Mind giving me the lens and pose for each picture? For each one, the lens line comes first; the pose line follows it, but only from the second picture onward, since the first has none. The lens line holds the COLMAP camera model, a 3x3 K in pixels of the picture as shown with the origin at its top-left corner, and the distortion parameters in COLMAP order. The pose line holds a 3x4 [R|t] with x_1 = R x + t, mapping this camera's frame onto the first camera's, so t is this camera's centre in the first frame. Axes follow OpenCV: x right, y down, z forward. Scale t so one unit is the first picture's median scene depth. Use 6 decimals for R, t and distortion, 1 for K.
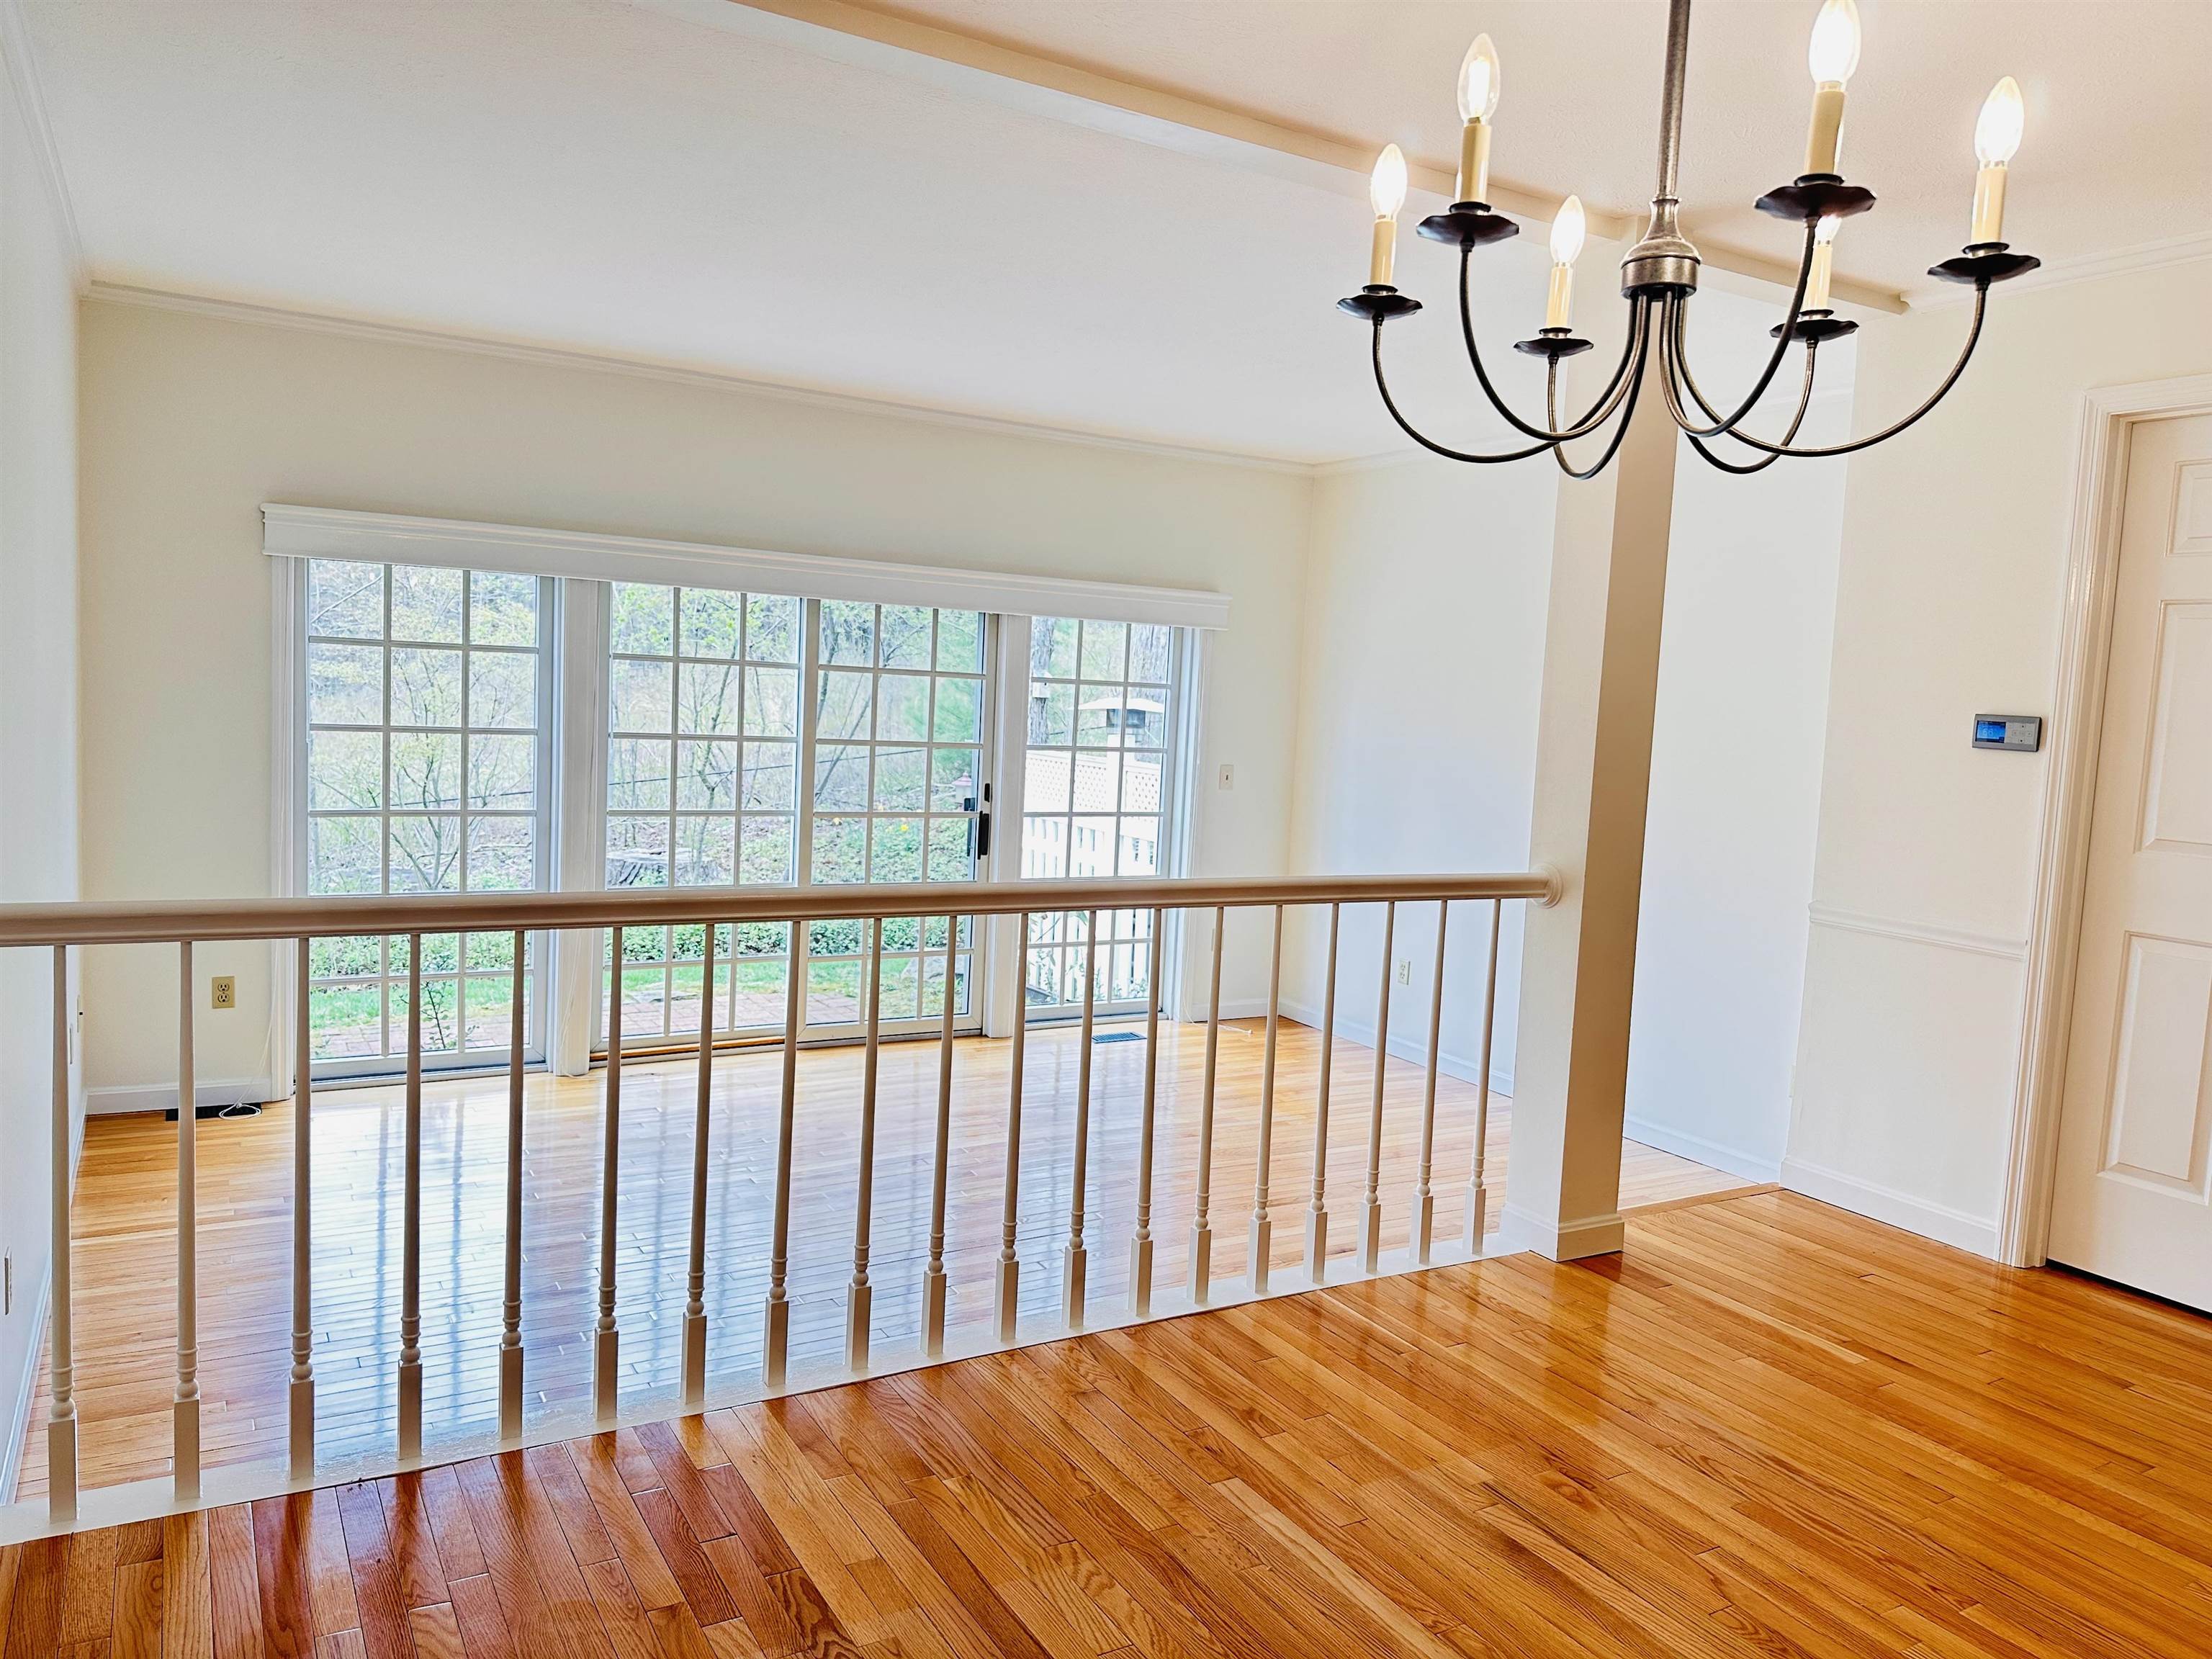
lens RADIAL K [[1537.8, 0, 1100.9], [0, 1537.8, 824.1], [0, 0, 1]] dist [0.107406, -0.149833]
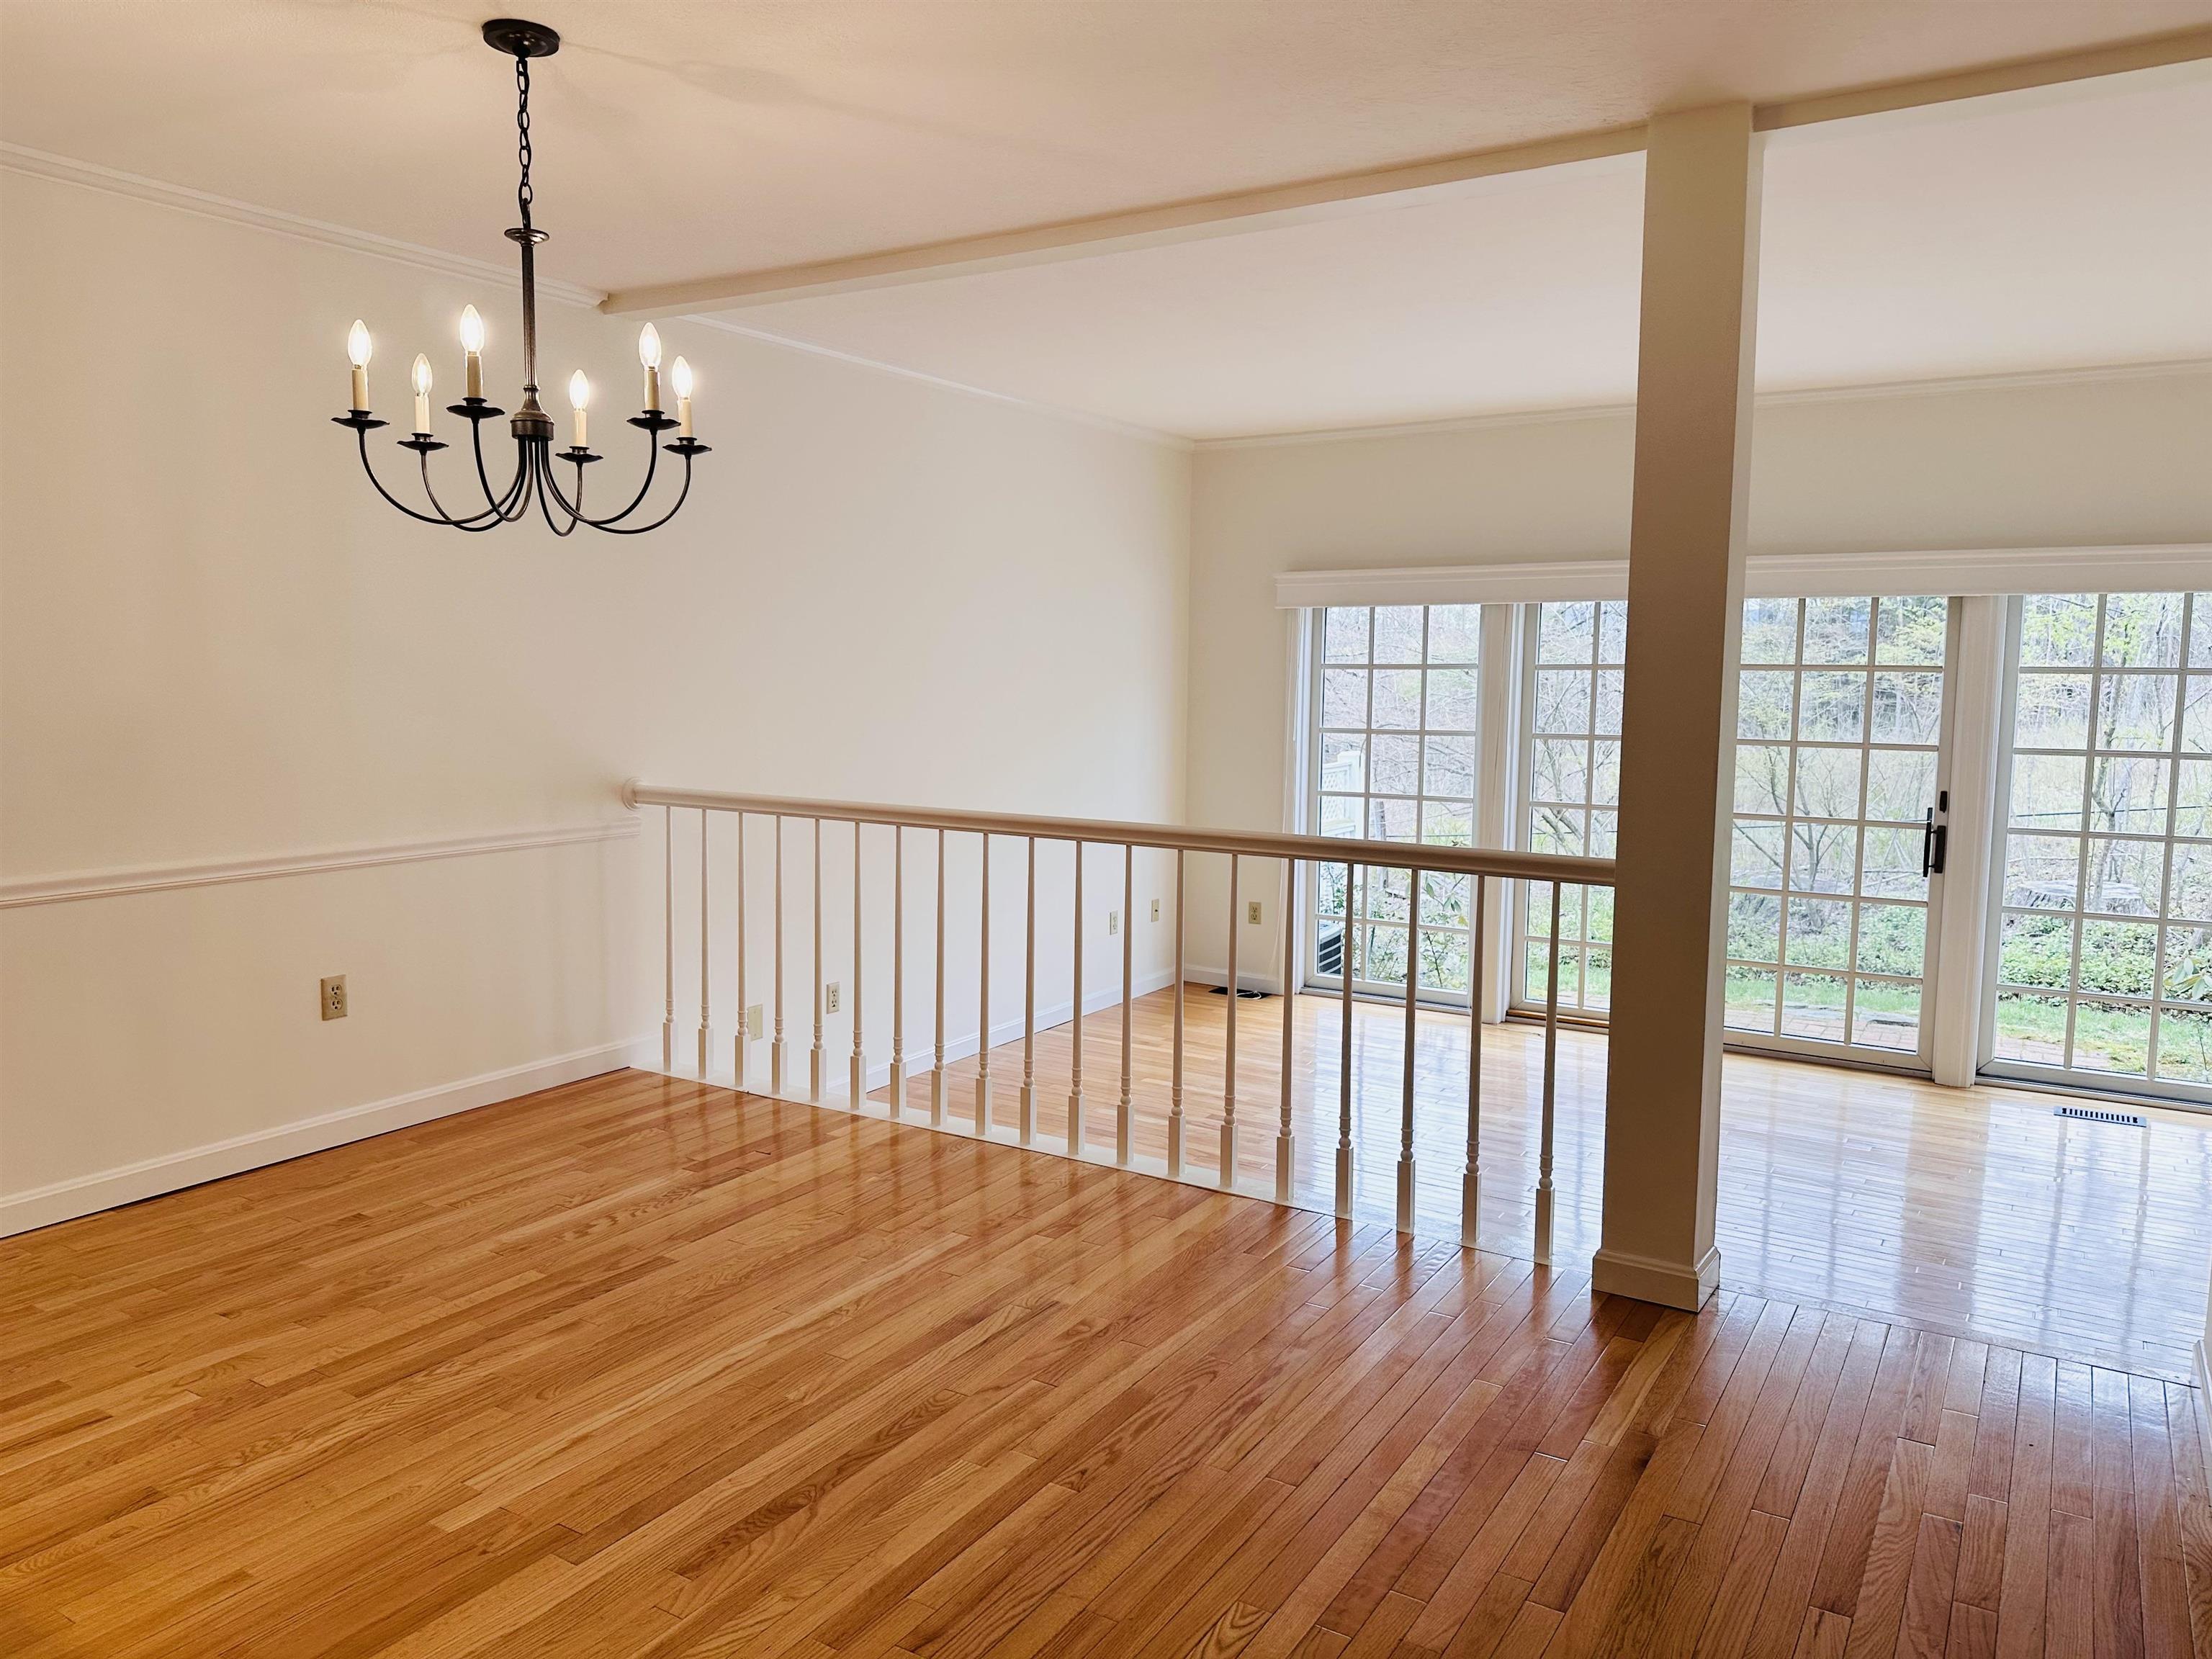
lens RADIAL K [[1537.8, 0, 1100.9], [0, 1537.8, 824.1], [0, 0, 1]] dist [0.107406, -0.149833]
pose [[0.448962, 0.042306, -0.892549, 0.614868], [-0.065423, 0.997754, 0.014384, 0.013004], [0.891153, 0.051936, 0.450721, 0.213789]]
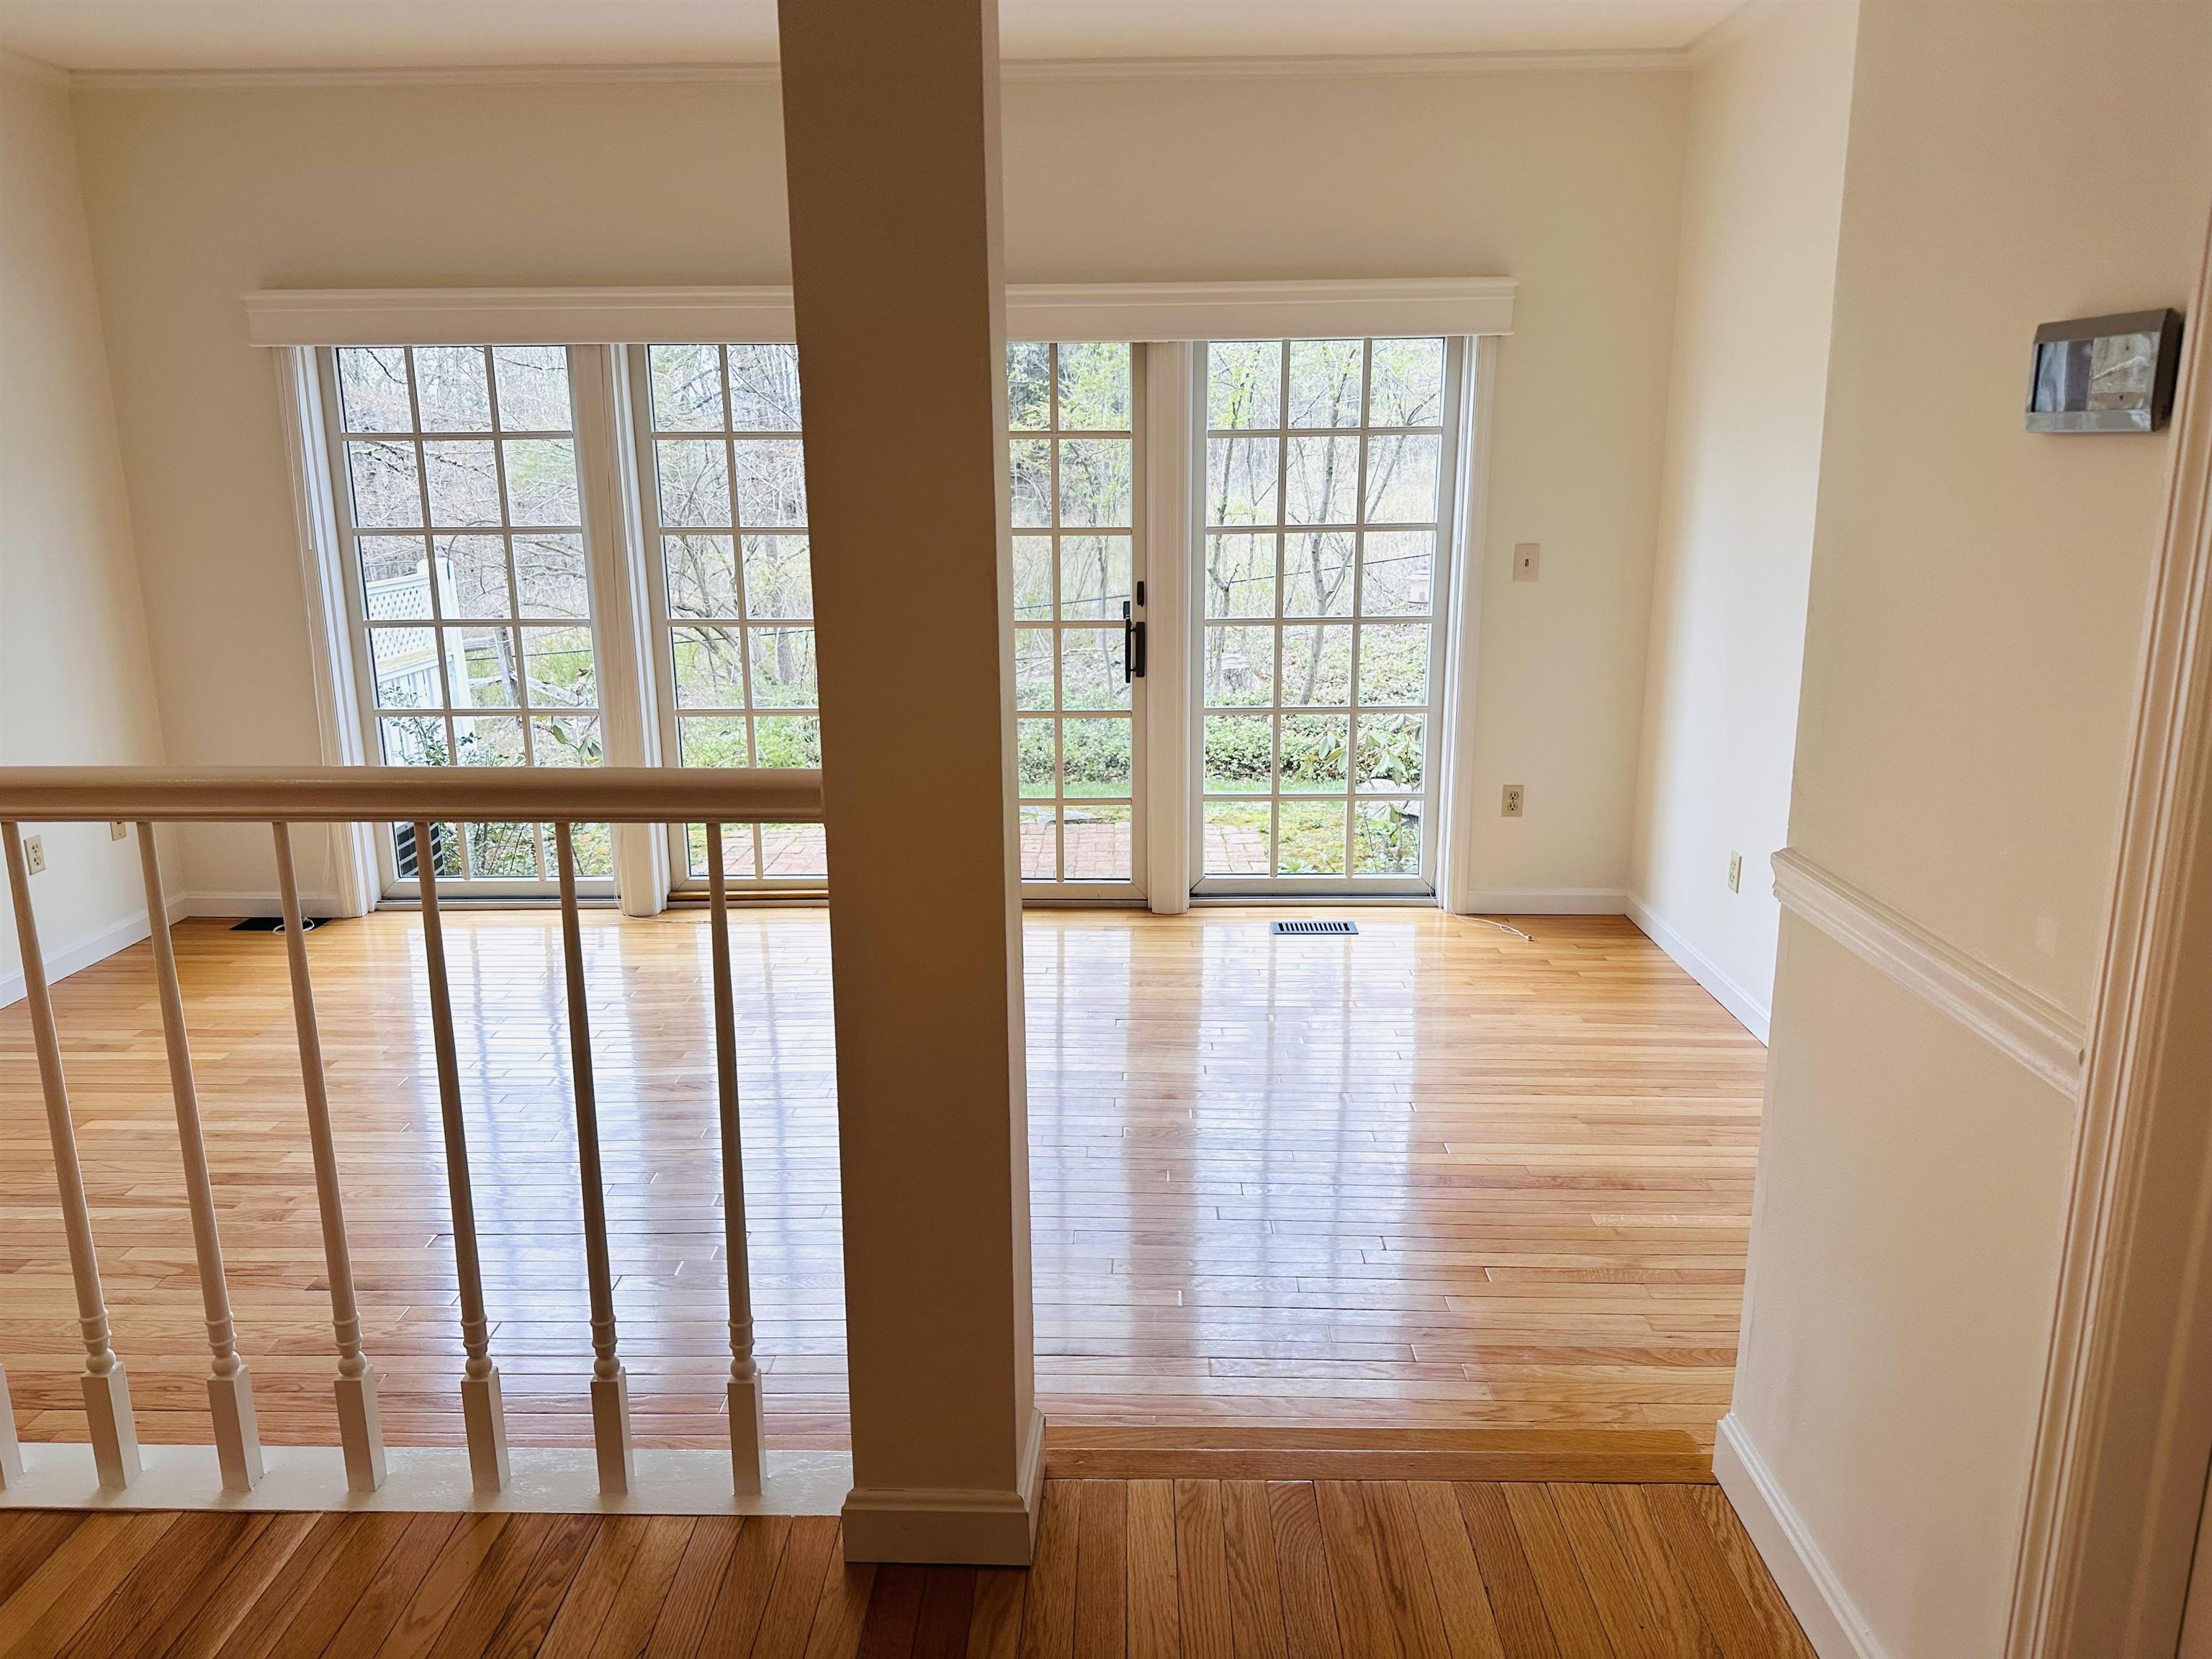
lens RADIAL K [[1533.8, 0, 1097.1], [0, 1533.8, 828.4], [0, 0, 1]] dist [0.106216, -0.085086]
pose [[0.840381, 0.069234, -0.537556, 0.389758], [0.004392, 0.990905, 0.134490, -0.009752], [0.541979, -0.115384, 0.832434, 0.426829]]
